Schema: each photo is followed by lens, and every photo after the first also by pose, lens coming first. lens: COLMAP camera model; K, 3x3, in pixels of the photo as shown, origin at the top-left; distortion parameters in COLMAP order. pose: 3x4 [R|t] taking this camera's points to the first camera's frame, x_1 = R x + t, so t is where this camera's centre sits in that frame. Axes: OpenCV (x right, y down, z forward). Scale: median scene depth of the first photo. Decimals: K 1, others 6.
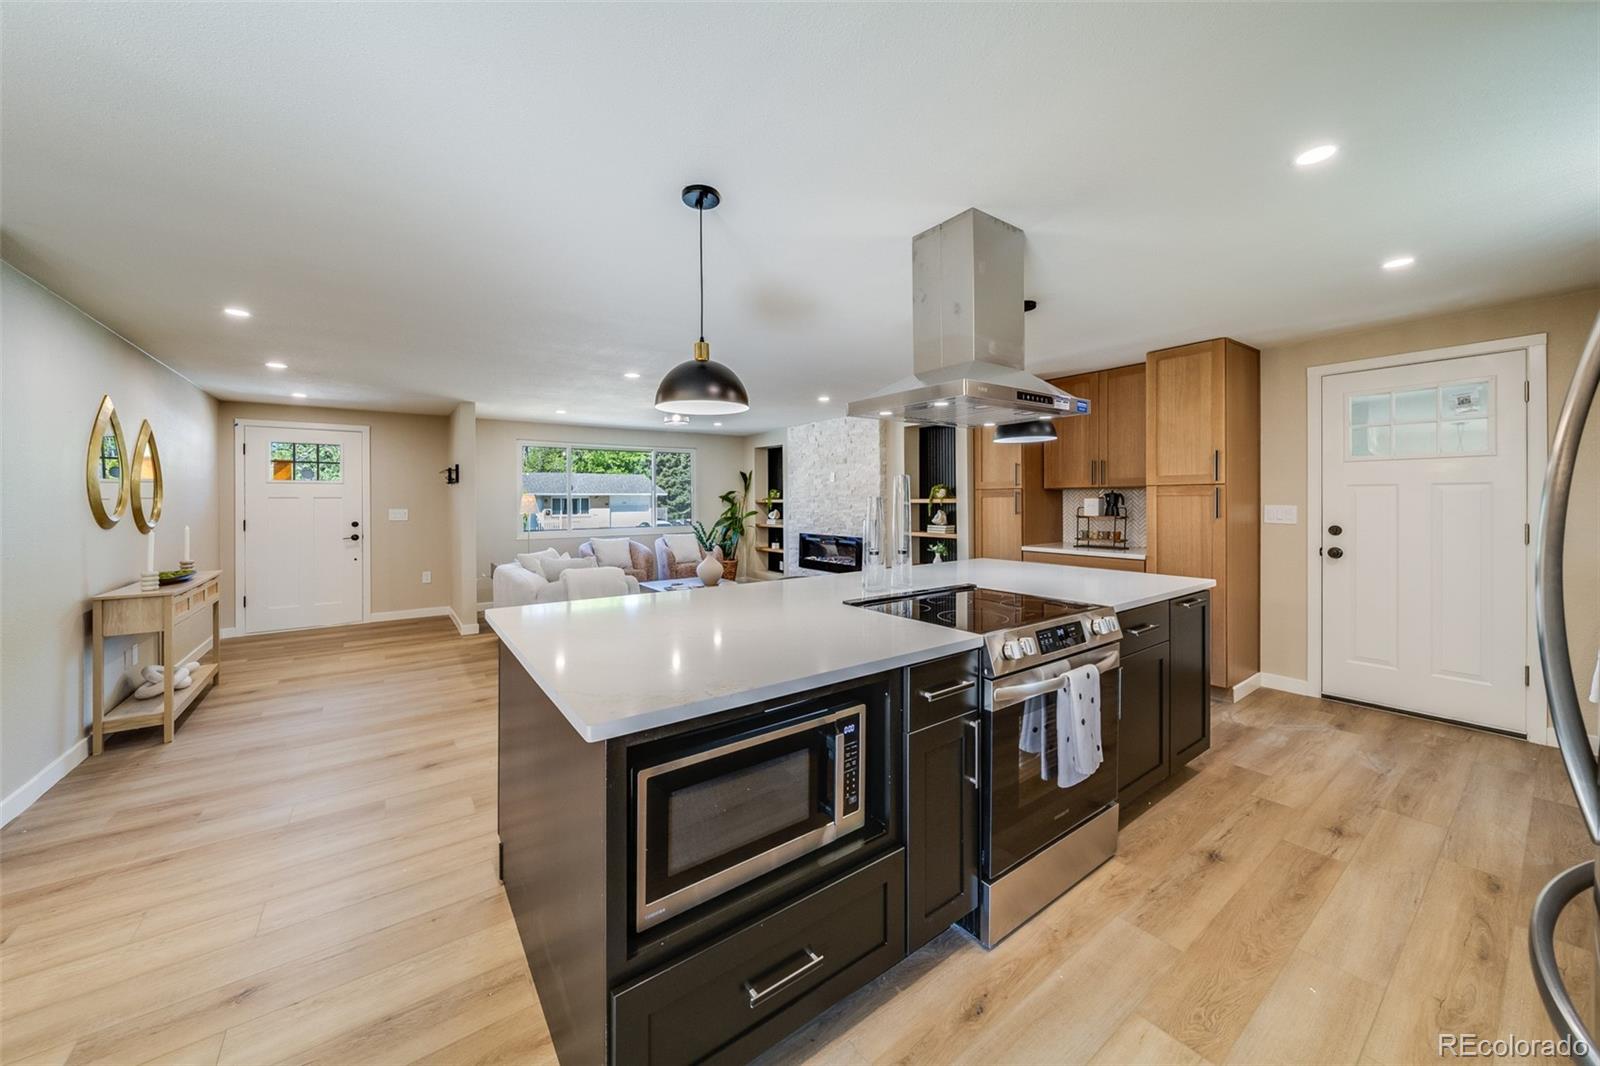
lens RADIAL K [[569.0, 0, 795.3], [0, 569.0, 502.9], [0, 0, 1]] dist [0.003186, -0.001783]
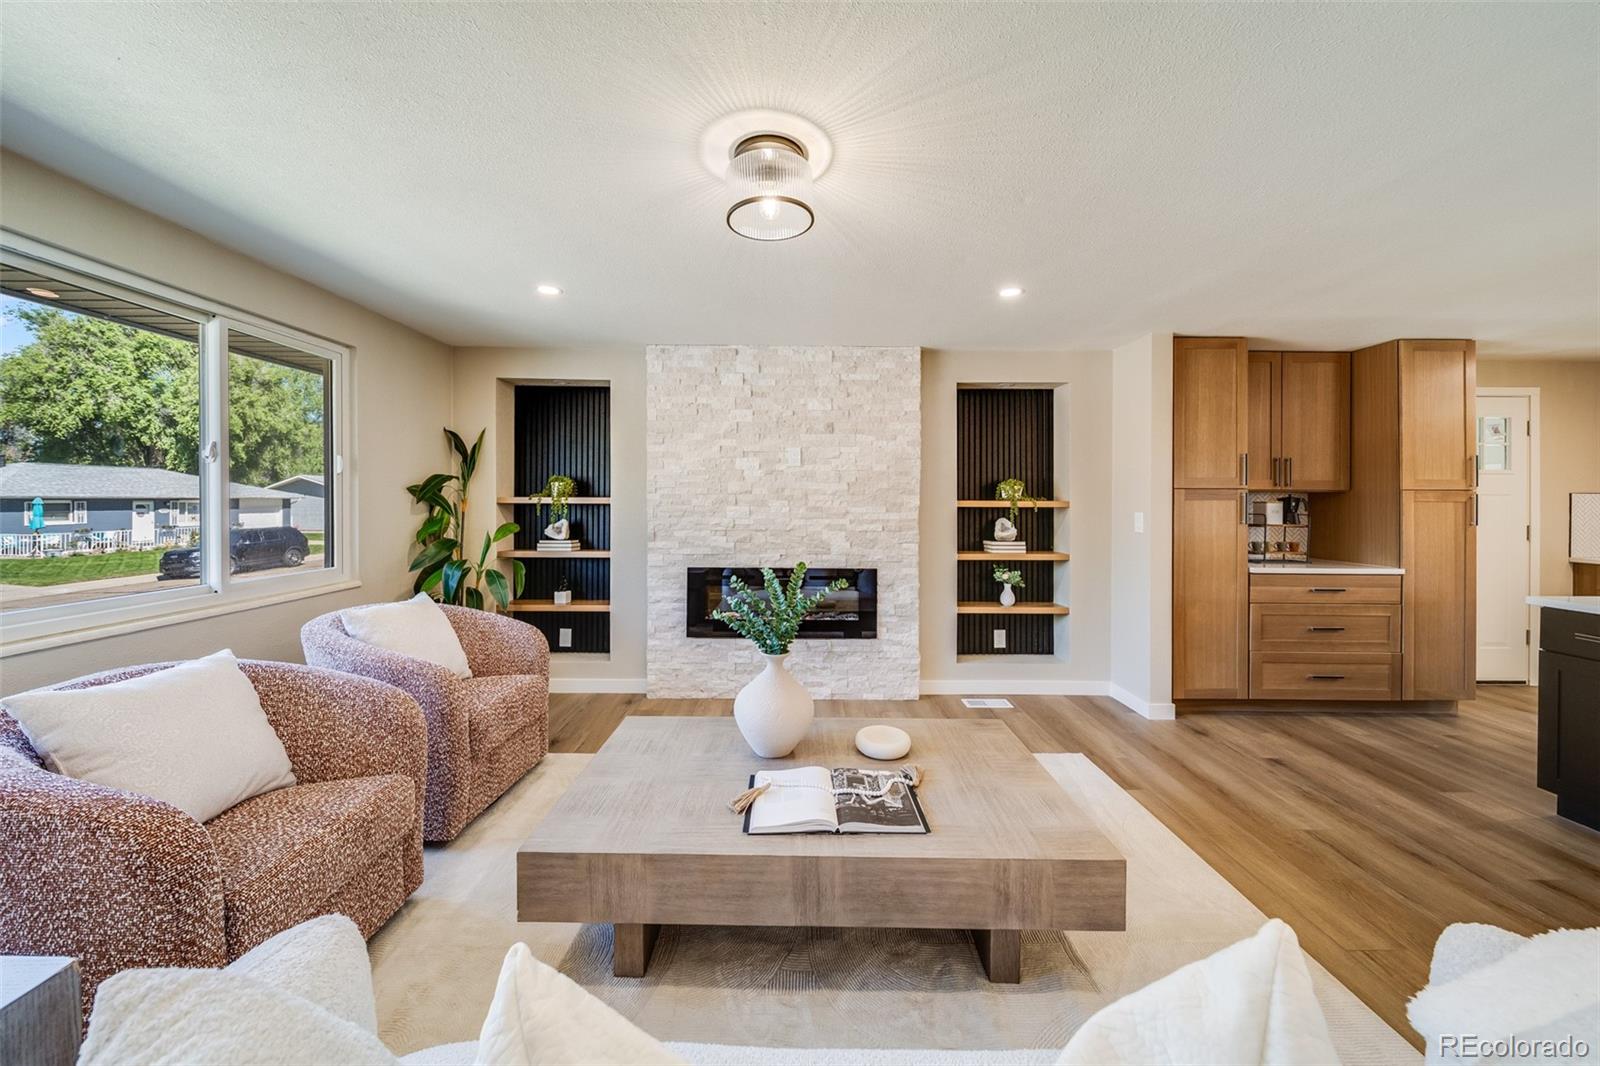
lens RADIAL K [[569.0, 0, 795.3], [0, 569.0, 502.9], [0, 0, 1]] dist [0.003186, -0.001783]
pose [[0.588144, 0.007342, 0.808723, -0.320792], [-0.005779, 0.999971, -0.004876, -0.000140], [-0.808736, -0.001806, 0.588169, 0.618500]]
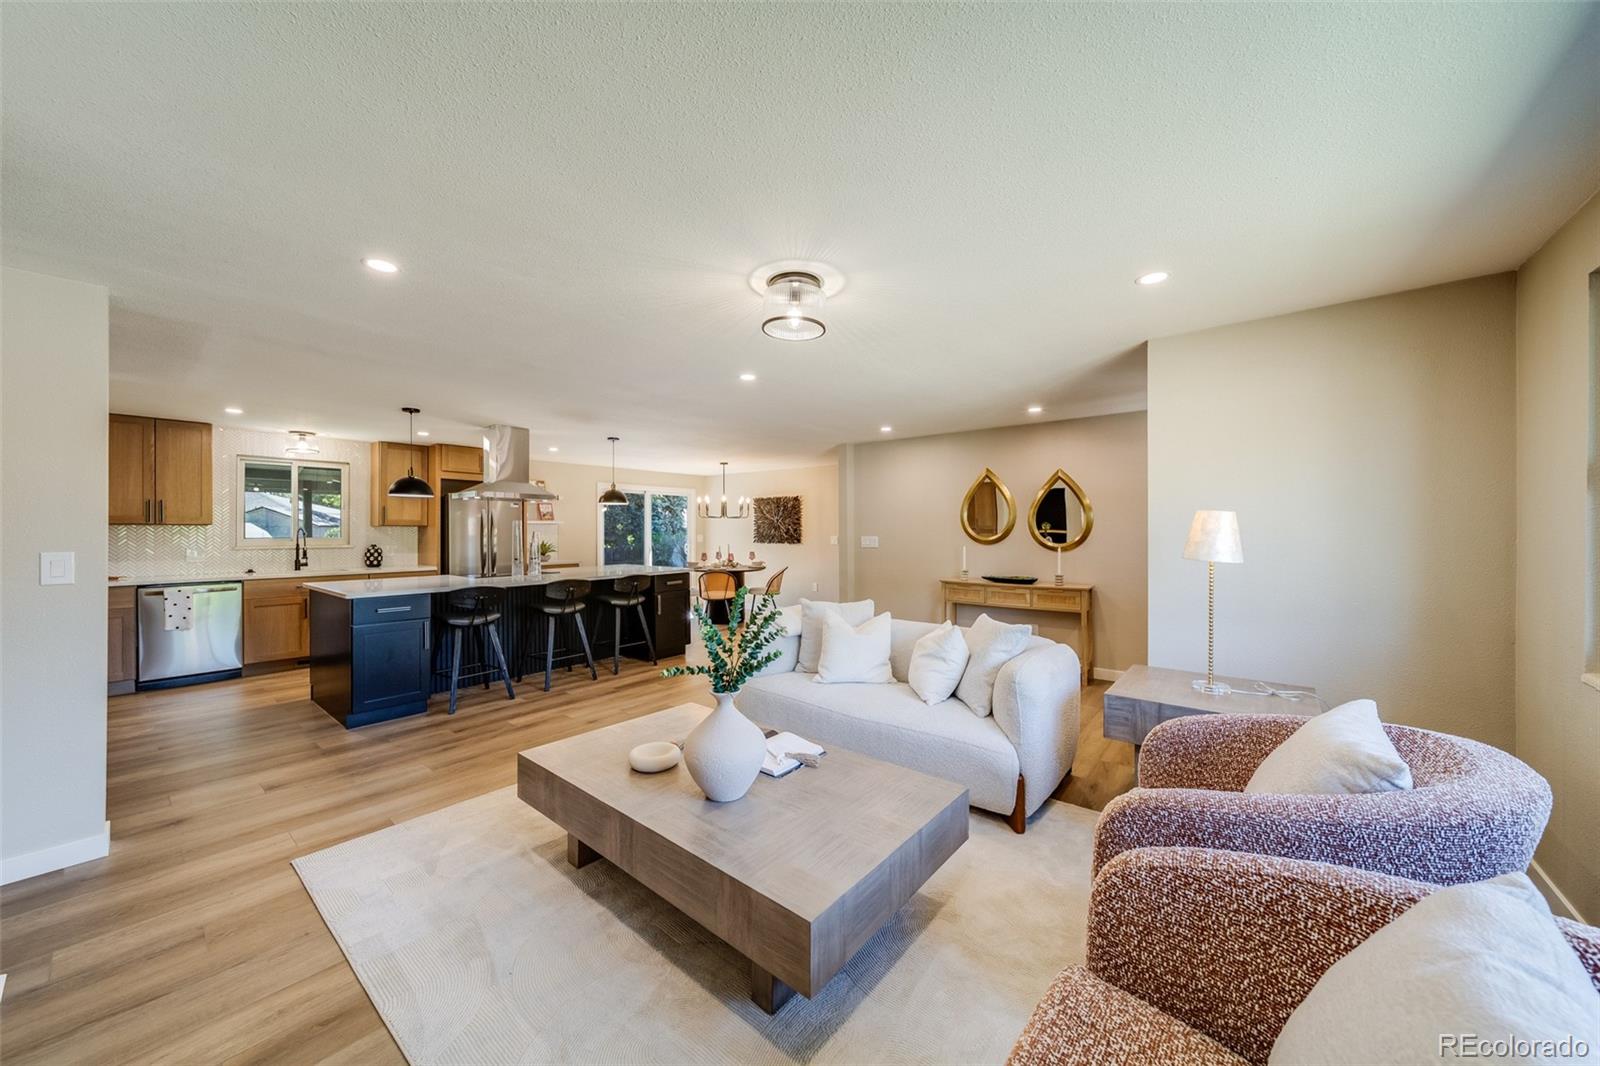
lens RADIAL K [[565.1, 0, 794.5], [0, 565.1, 522.2], [0, 0, 1]] dist [0.002368, -0.001610]
pose [[-0.970237, 0.008251, -0.242017, -0.086573], [0.010831, 0.999898, -0.009330, -0.004547], [0.241915, -0.011674, -0.970227, 1.027115]]
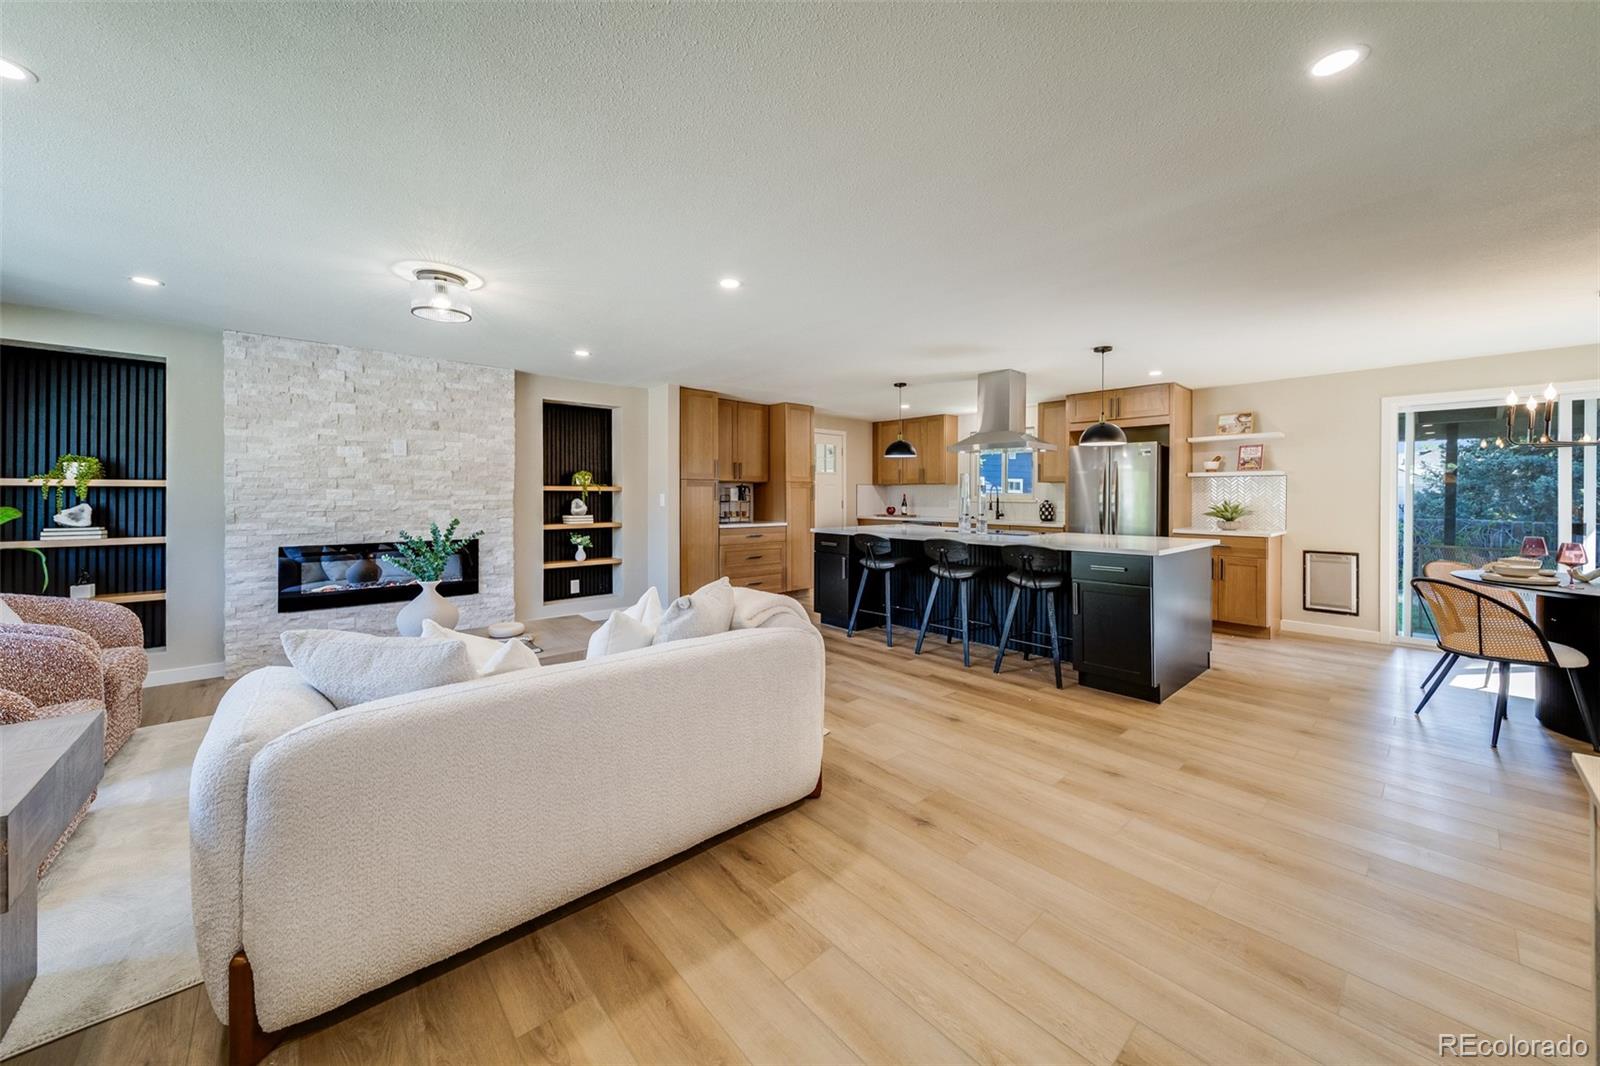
lens RADIAL K [[571.9, 0, 795.1], [0, 571.9, 493.2], [0, 0, 1]] dist [-0.000343, -0.000215]
pose [[-0.090840, 0.008165, 0.995832, -0.531754], [0.001575, 0.999966, -0.008055, 0.009036], [-0.995864, 0.000836, -0.090850, 0.562541]]
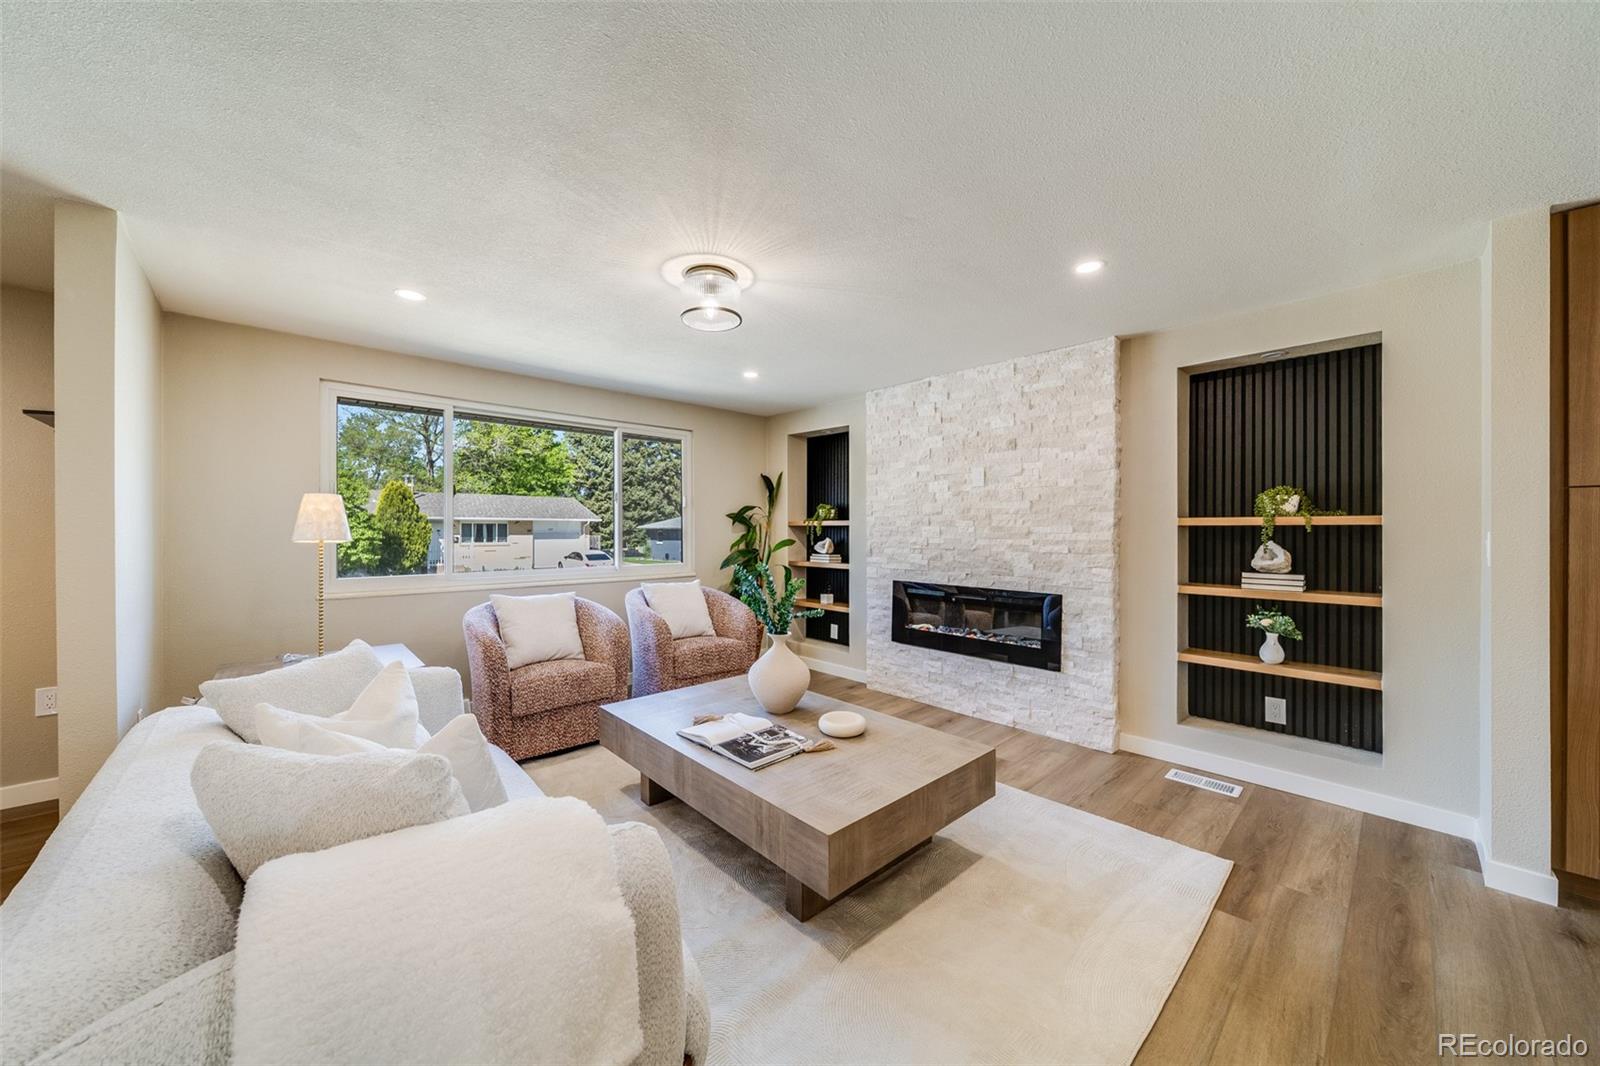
lens RADIAL K [[569.7, 0, 803.0], [0, 569.7, 532.6], [0, 0, 1]] dist [0.003630, 0.000006]
pose [[0.991829, 0.008632, 0.127278, -0.145989], [-0.008729, 0.999962, 0.000202, 0.006942], [-0.127272, -0.001312, 0.991867, 0.444105]]
